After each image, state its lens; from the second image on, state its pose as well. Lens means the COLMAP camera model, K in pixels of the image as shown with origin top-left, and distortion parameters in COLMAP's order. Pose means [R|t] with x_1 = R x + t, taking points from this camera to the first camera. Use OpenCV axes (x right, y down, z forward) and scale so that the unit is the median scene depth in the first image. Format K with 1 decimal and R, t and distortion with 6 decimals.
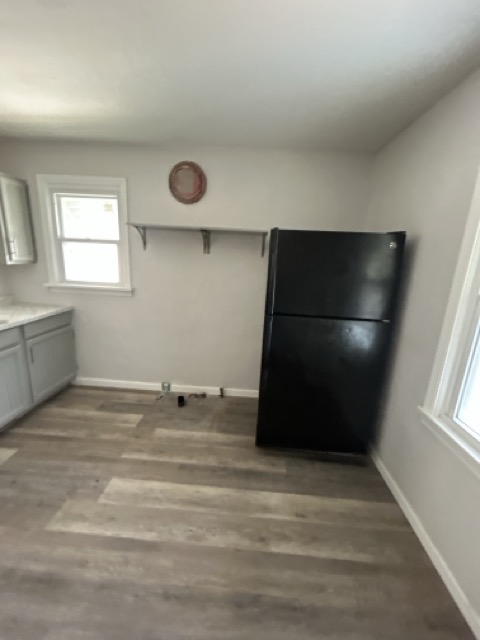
lens RADIAL K [[260.8, 0, 241.9], [0, 260.8, 319.2], [0, 0, 1]] dist [-0.000110, 0.000565]
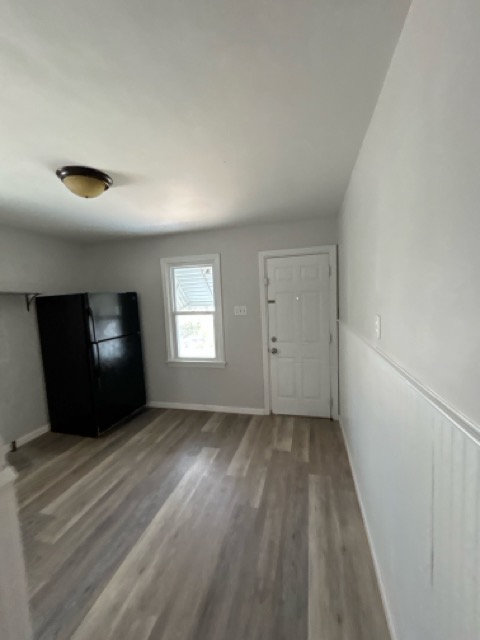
lens RADIAL K [[260.8, 0, 241.9], [0, 260.8, 319.2], [0, 0, 1]] dist [-0.000110, 0.000565]
pose [[0.197555, -0.141879, 0.969970, -0.960353], [0.280363, 0.956318, 0.082780, -0.028352], [-0.939345, 0.255590, 0.228703, -0.218417]]
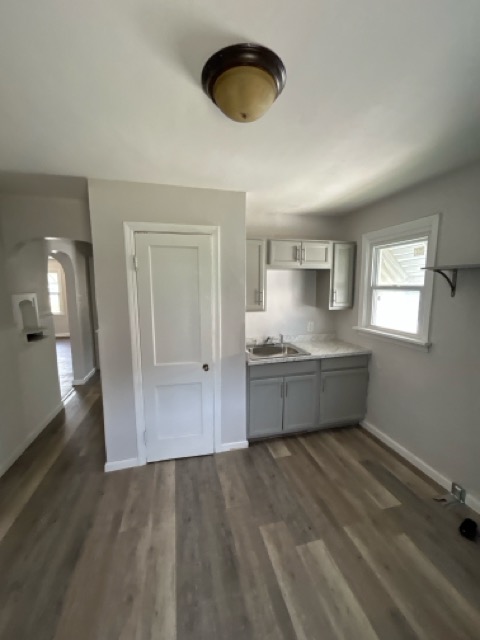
lens RADIAL K [[260.8, 0, 241.9], [0, 260.8, 319.2], [0, 0, 1]] dist [-0.000110, 0.000565]
pose [[0.296464, 0.074394, -0.952142, 0.192799], [-0.199124, 0.979866, 0.014560, -0.097299], [0.934055, 0.185277, 0.305309, 0.216593]]
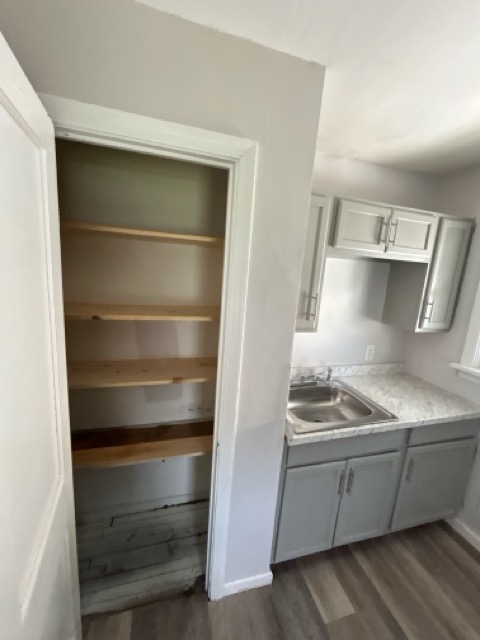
lens RADIAL K [[260.8, 0, 241.9], [0, 260.8, 319.2], [0, 0, 1]] dist [-0.000110, 0.000565]
pose [[0.332093, 0.153188, -0.930724, -0.361726], [-0.268064, 0.961366, 0.062583, -0.157477], [0.904354, 0.228710, 0.360327, 0.261723]]
